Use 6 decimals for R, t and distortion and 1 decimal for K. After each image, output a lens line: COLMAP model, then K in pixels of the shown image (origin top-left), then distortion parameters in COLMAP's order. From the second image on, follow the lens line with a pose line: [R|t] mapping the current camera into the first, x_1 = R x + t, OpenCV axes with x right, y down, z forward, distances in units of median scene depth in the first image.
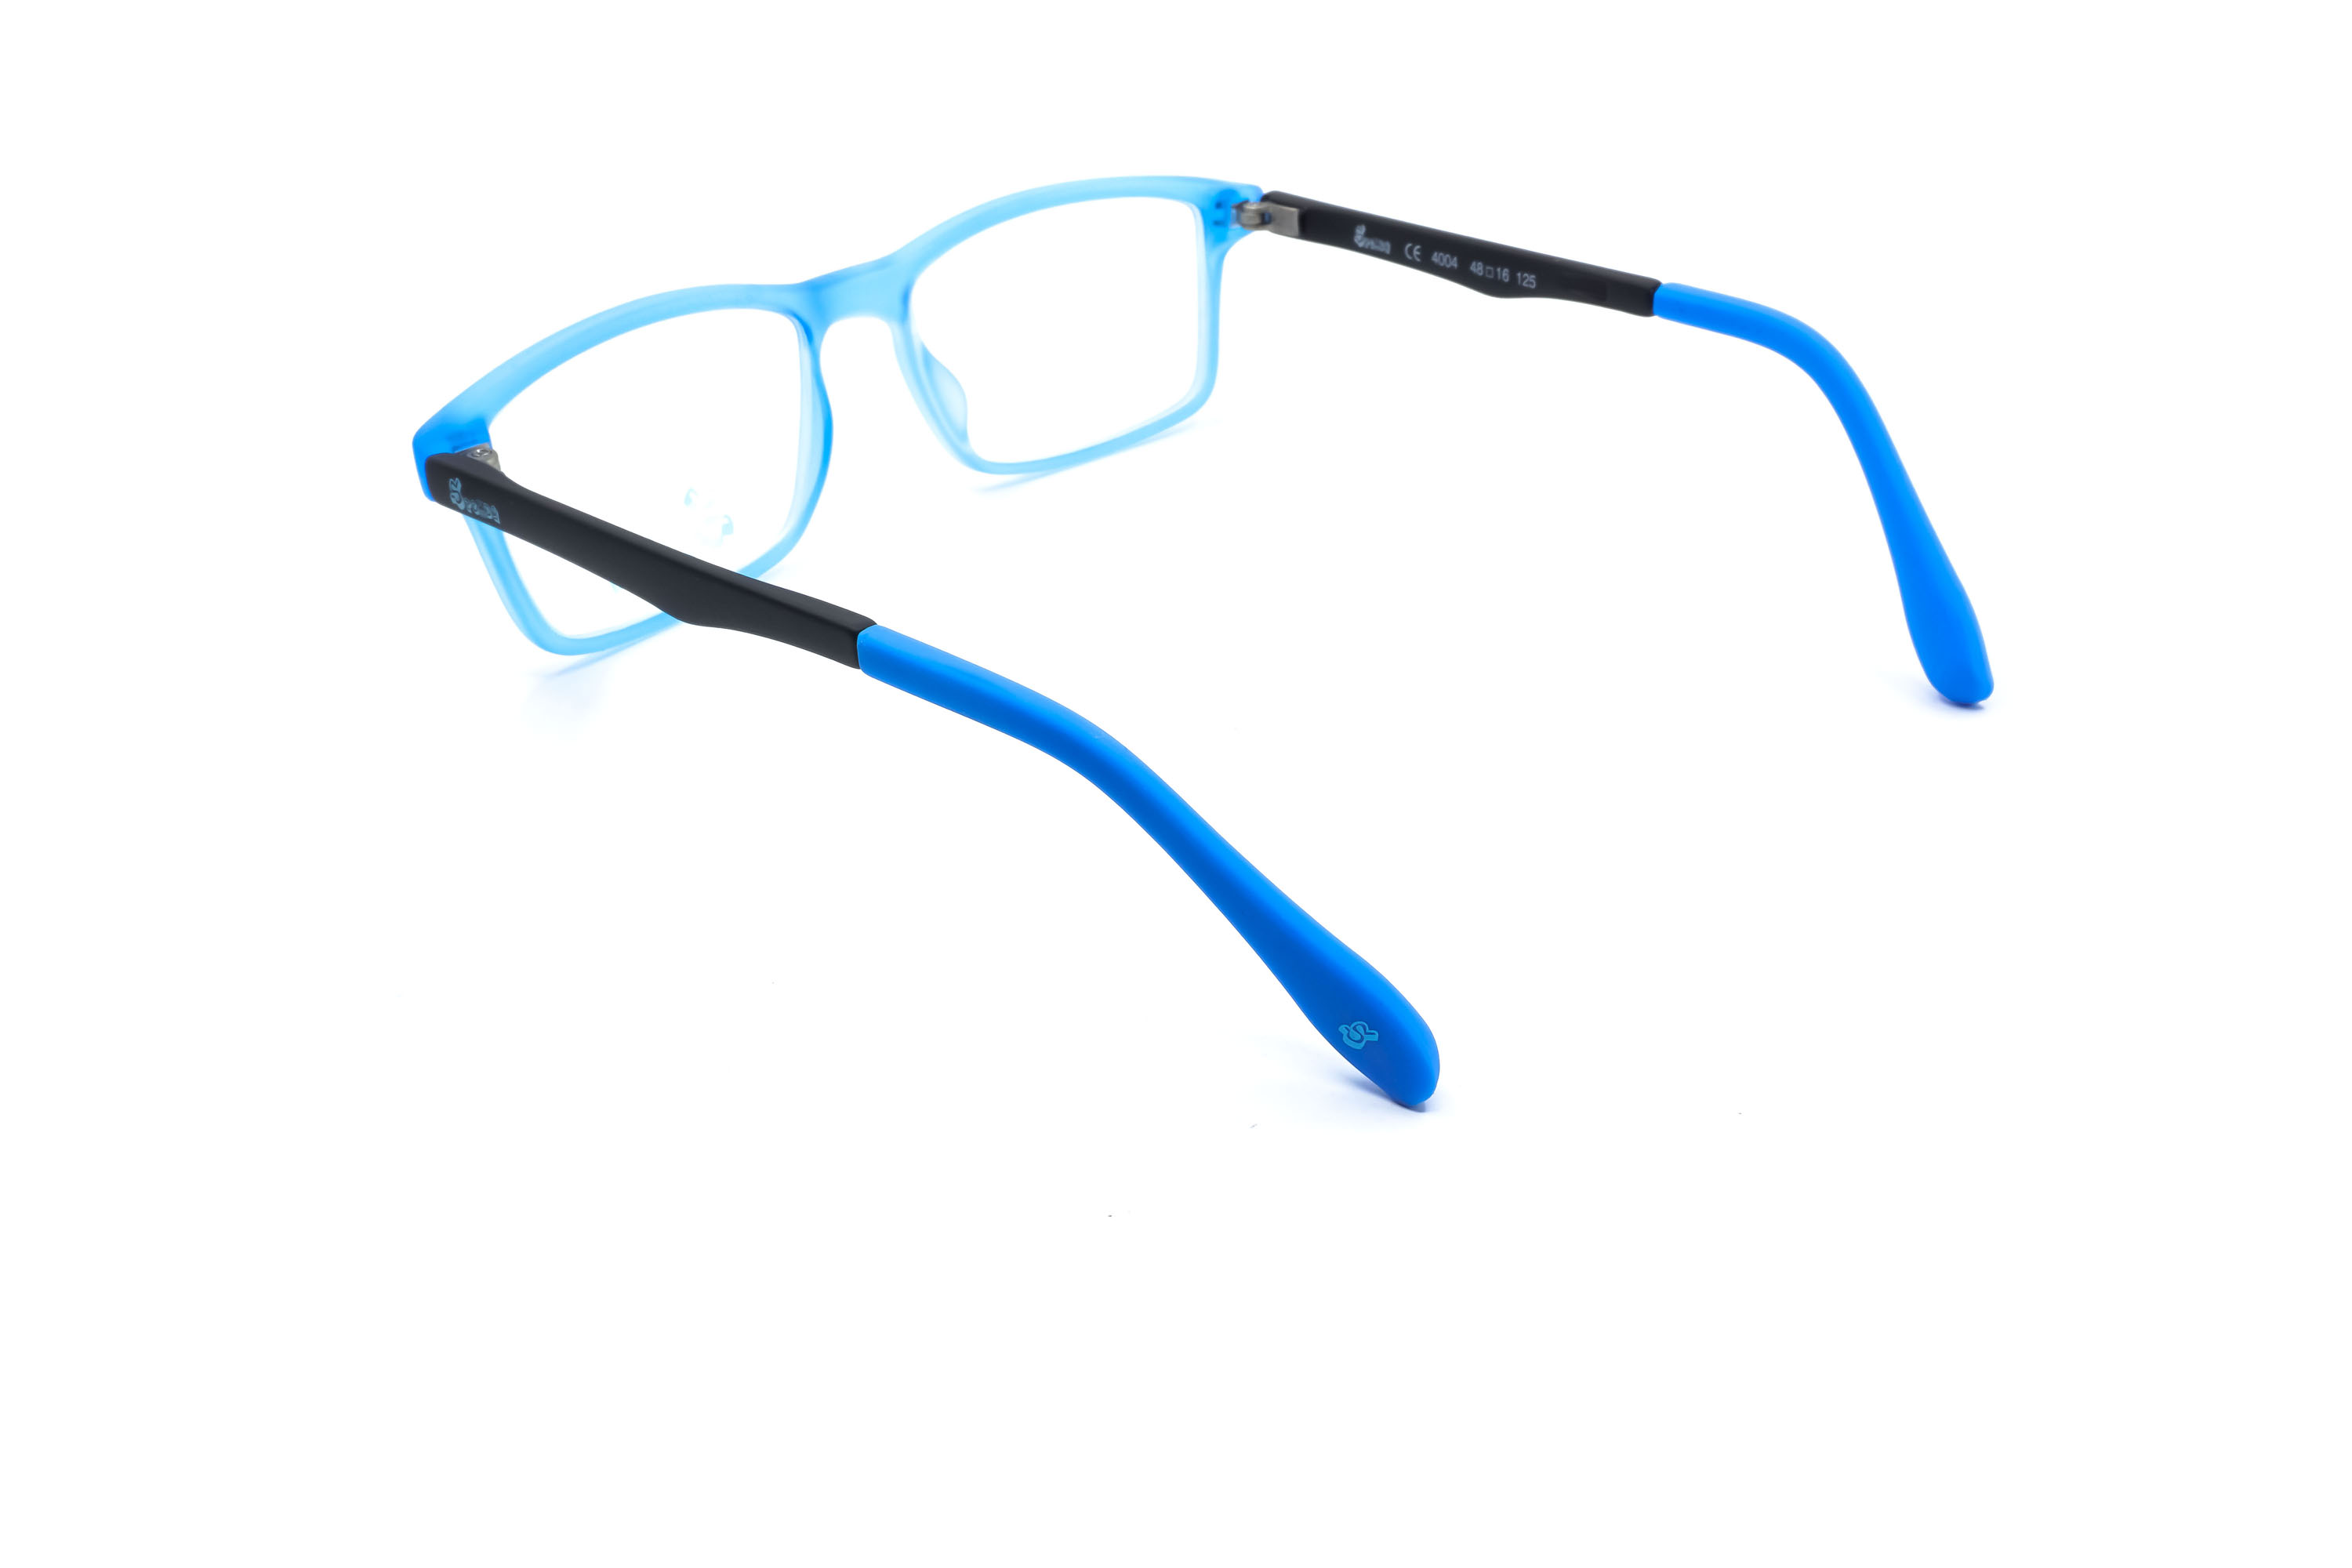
lens RADIAL K [[2429.0, 0, 1176.0], [0, 2429.0, 784.0], [0, 0, 1]] dist [0.002928, 0.004763]
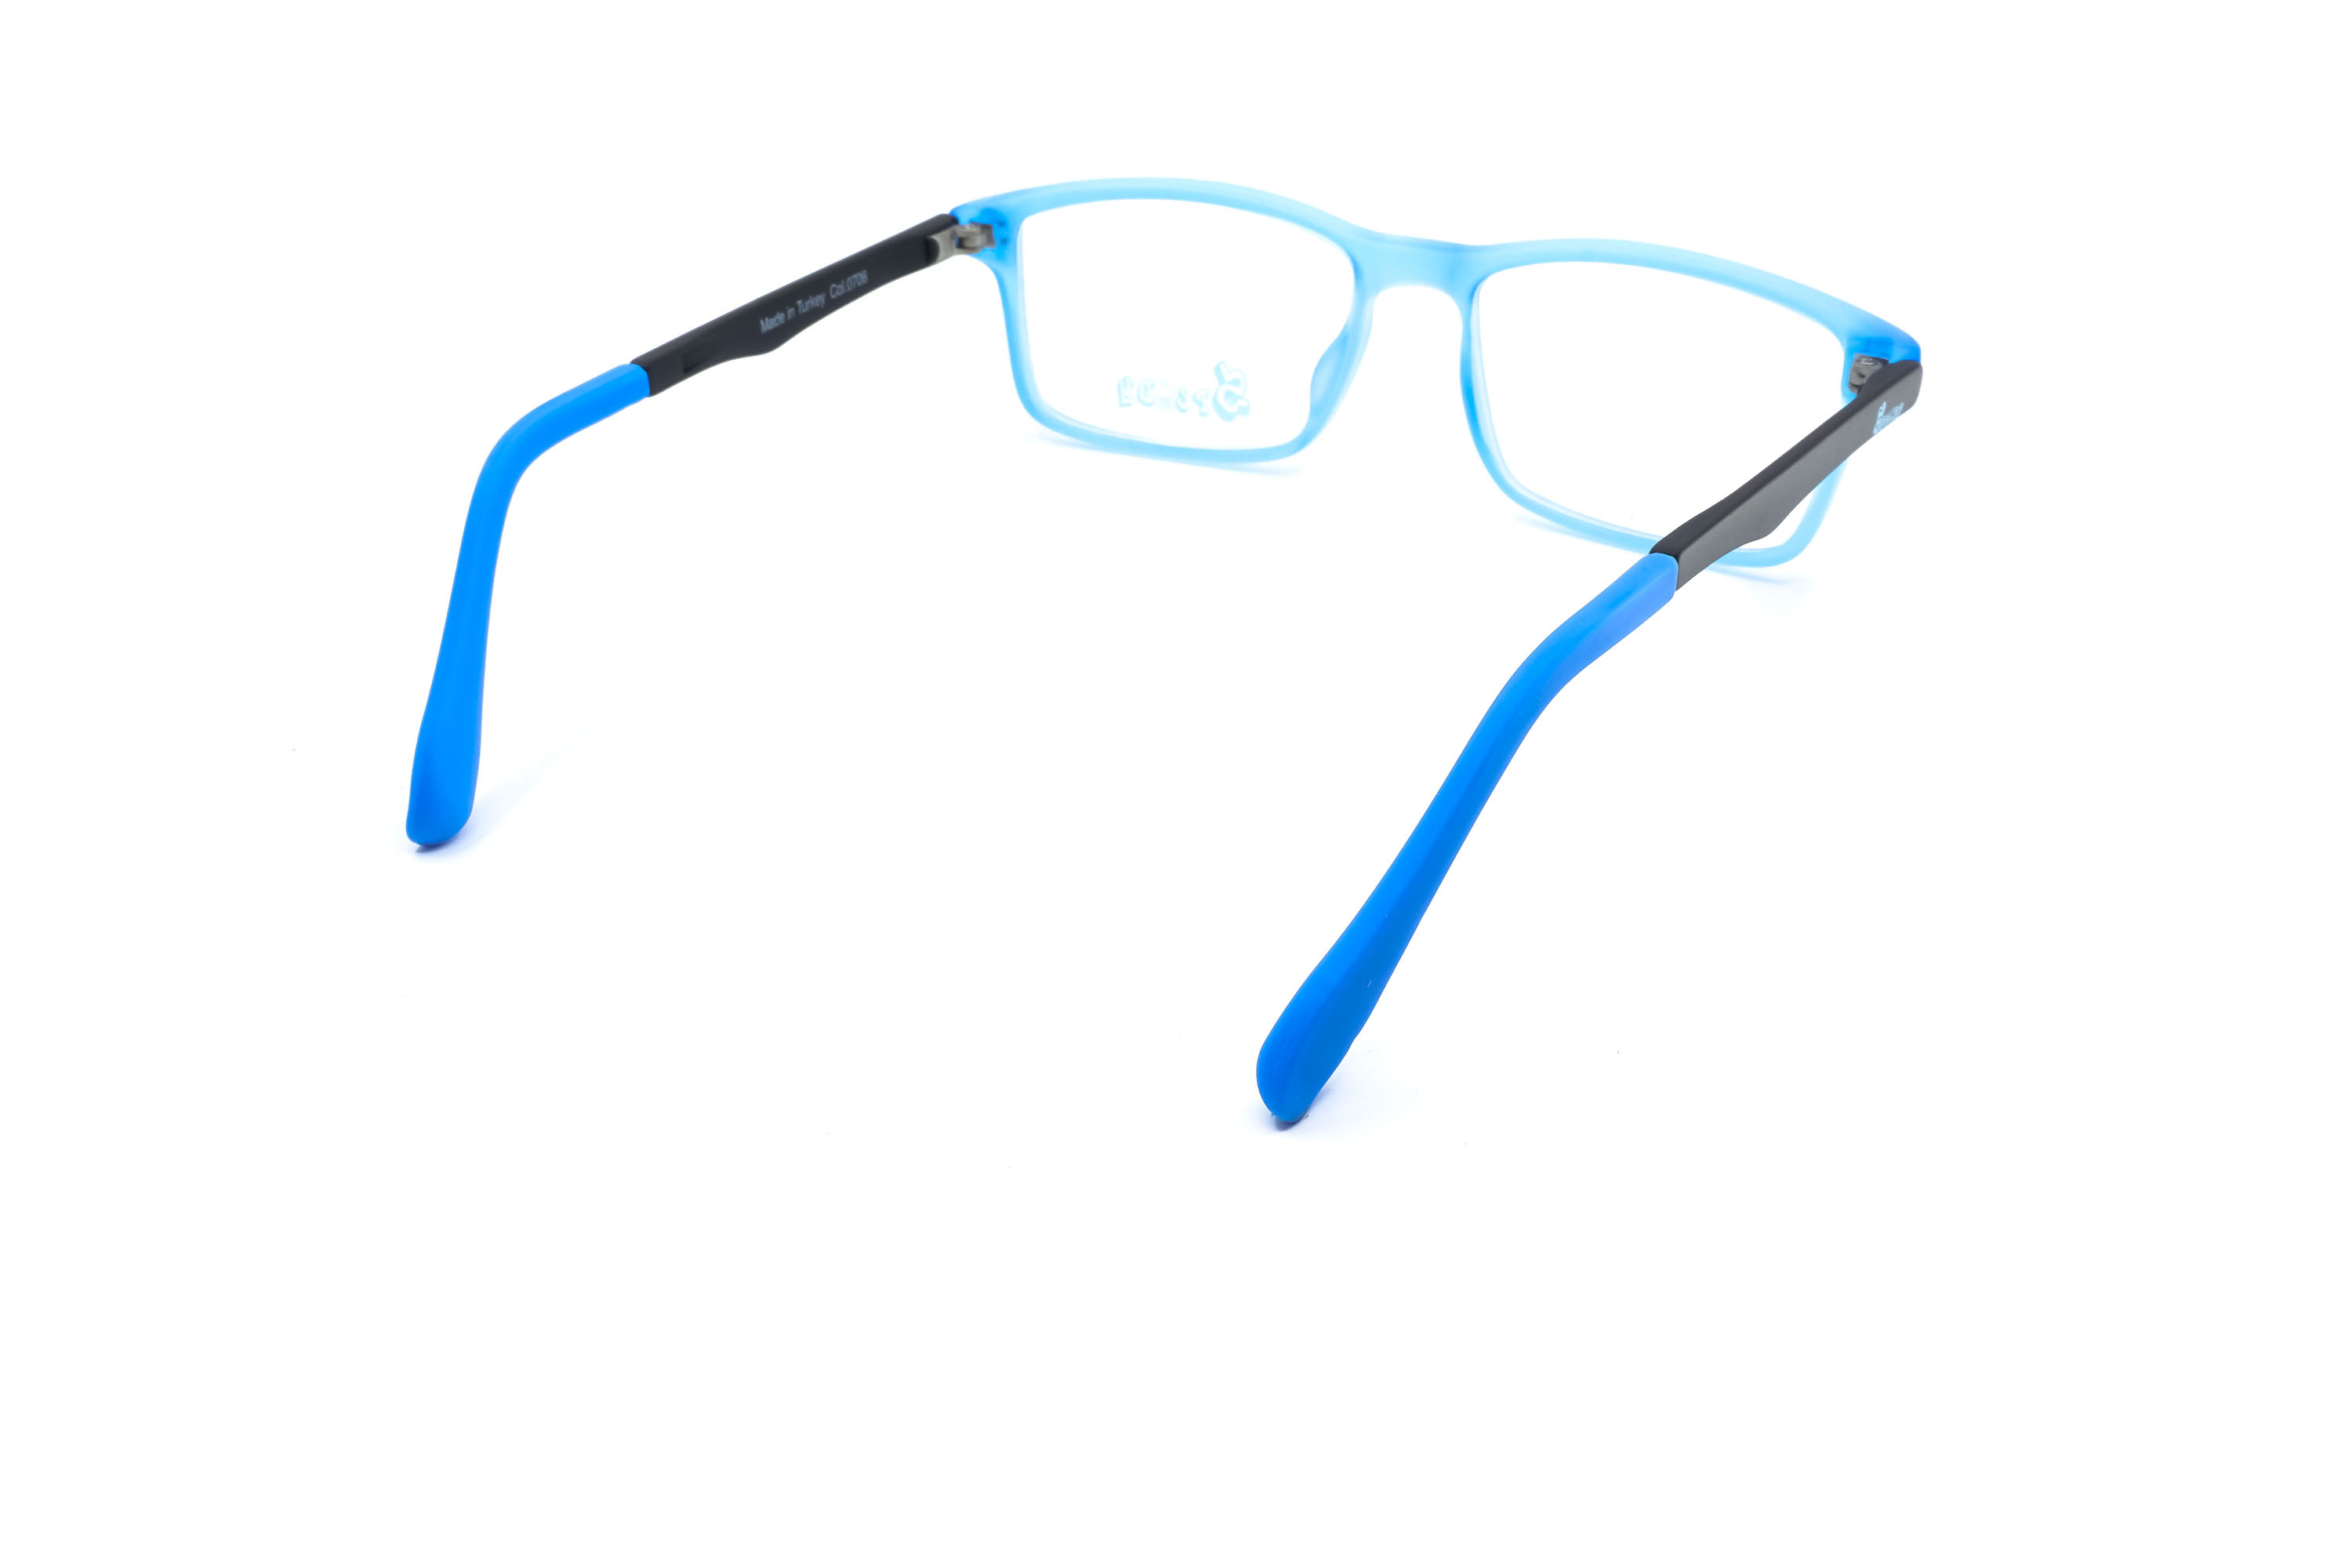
lens RADIAL K [[2429.0, 0, 1176.0], [0, 2429.0, 784.0], [0, 0, 1]] dist [0.002928, 0.004763]
pose [[0.252816, 0.477321, -0.841575, 0.792914], [-0.466625, 0.822136, 0.326118, -0.300773], [0.847553, 0.310252, 0.430579, 0.528468]]
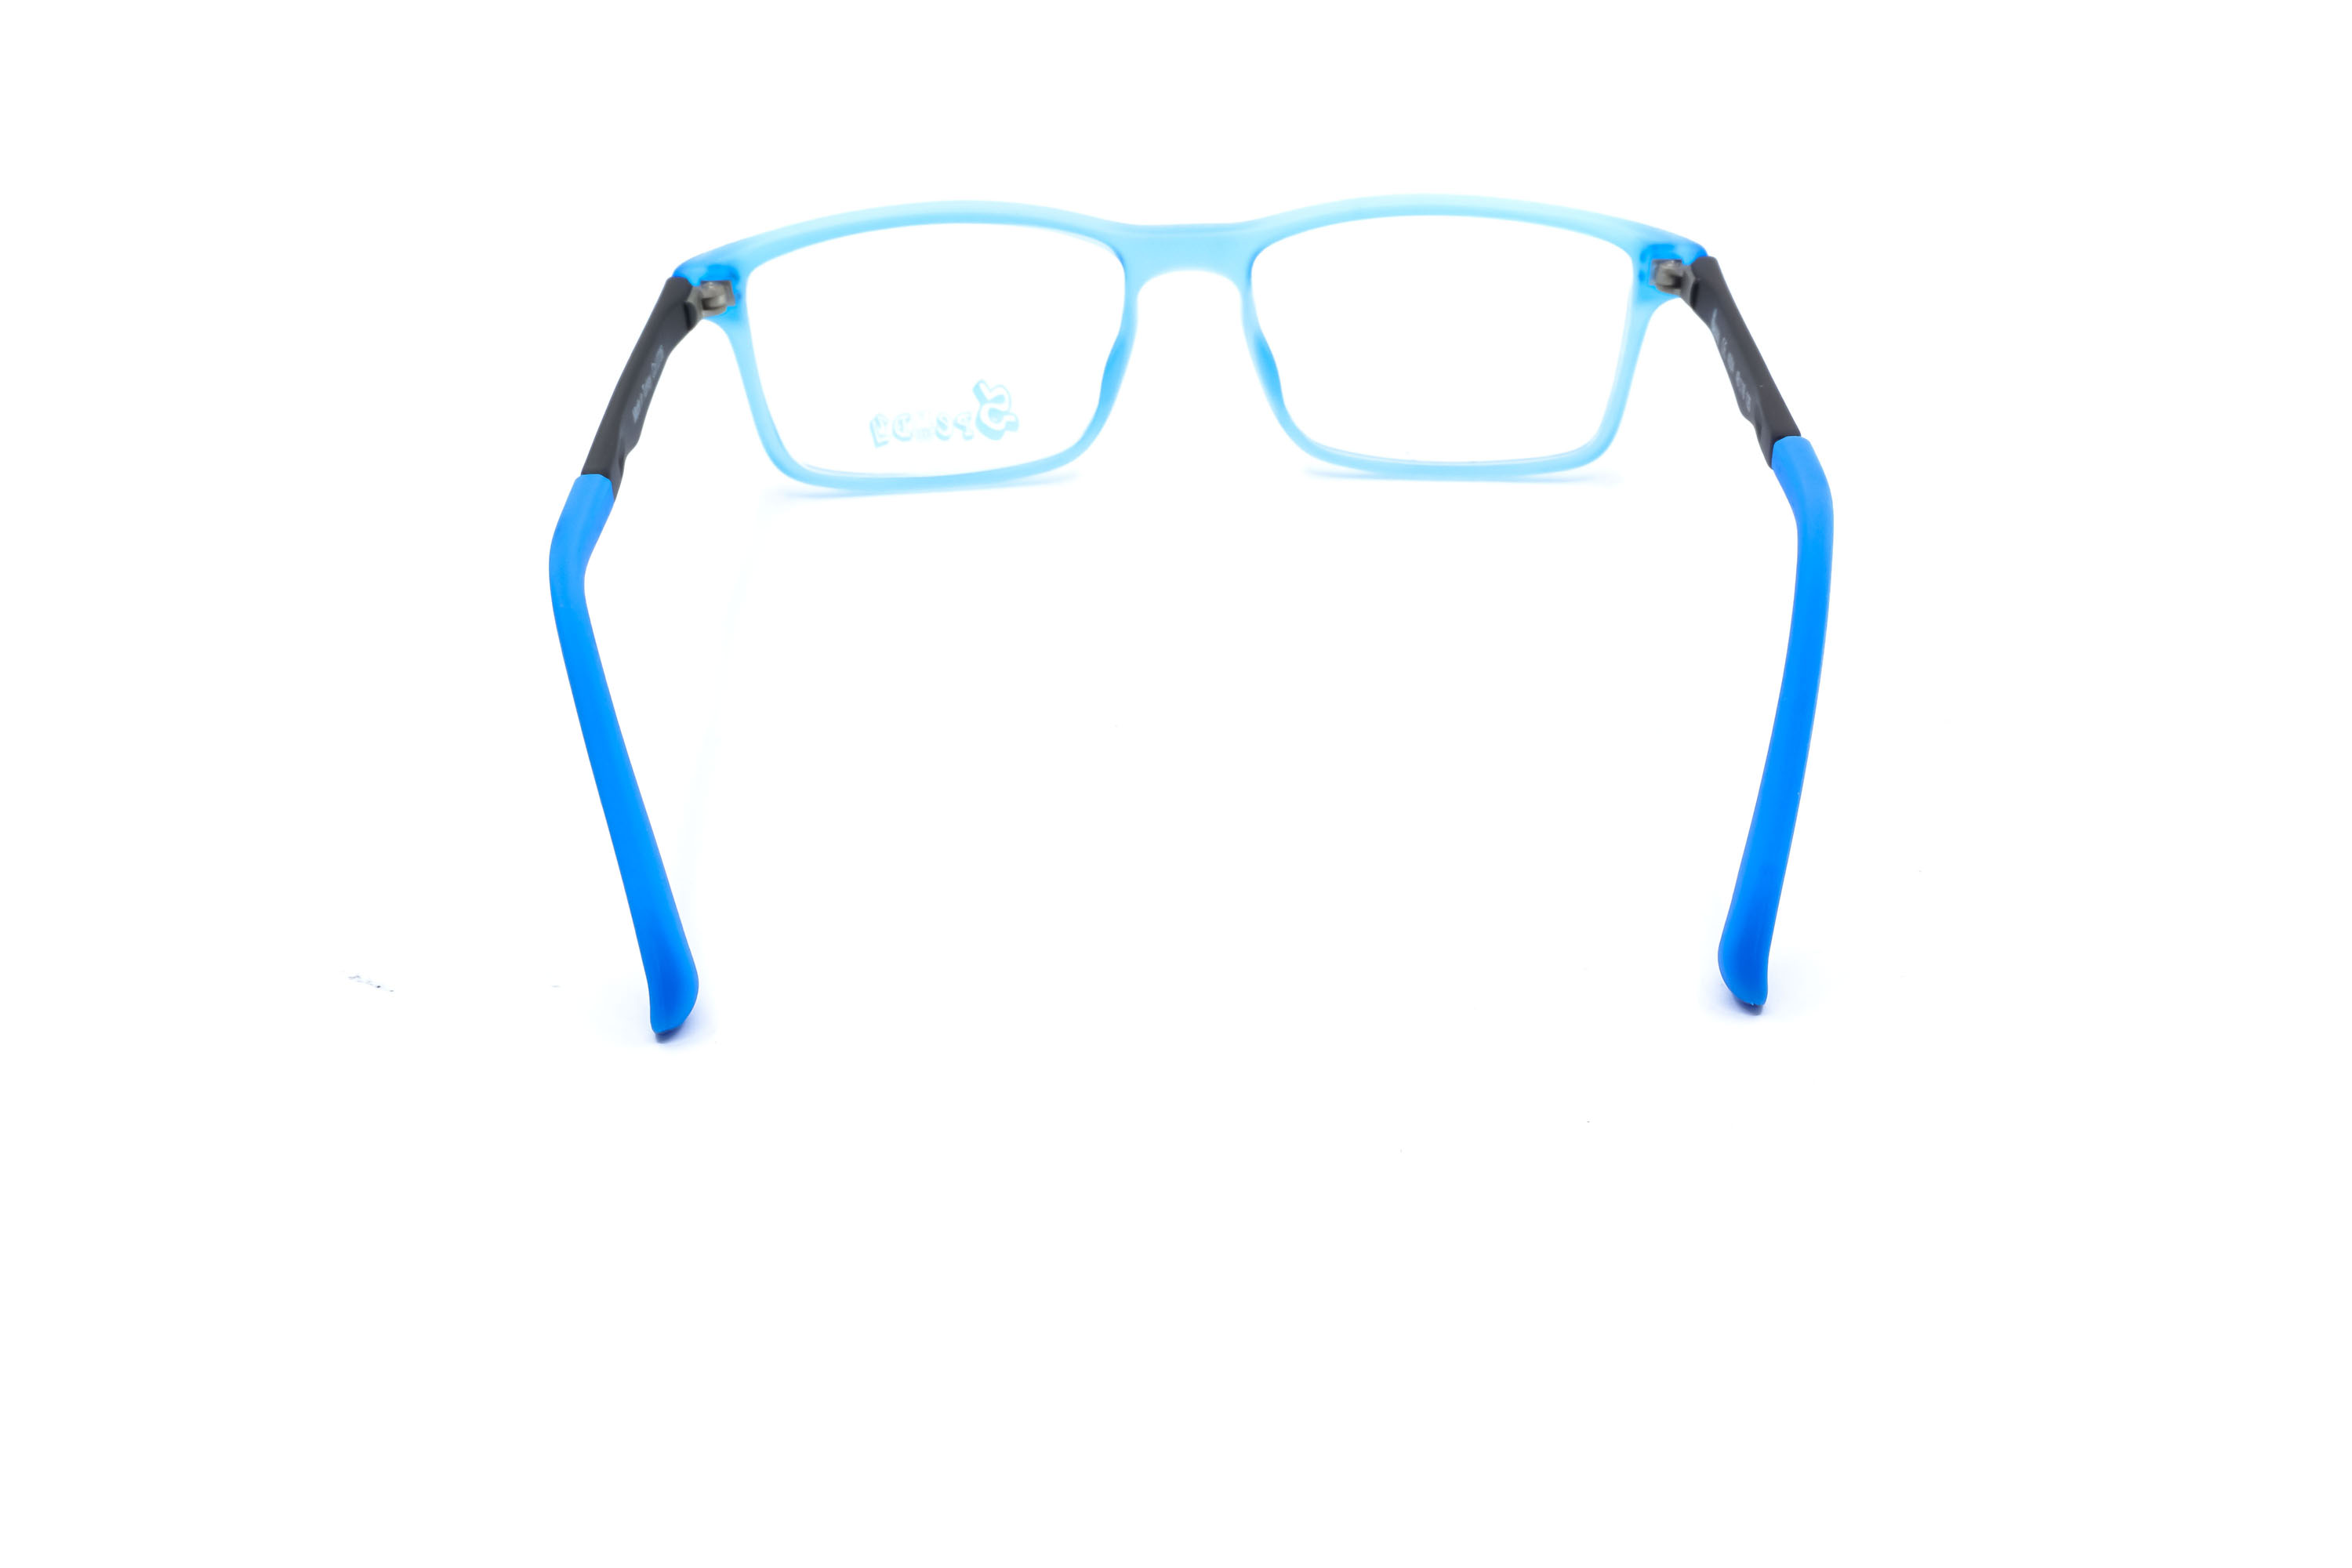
lens RADIAL K [[2429.0, 0, 1176.0], [0, 2429.0, 784.0], [0, 0, 1]] dist [0.002928, 0.004763]
pose [[0.702120, 0.354844, -0.617344, 0.579520], [-0.345371, 0.927883, 0.140541, -0.129665], [0.622693, 0.114536, 0.774038, 0.207786]]
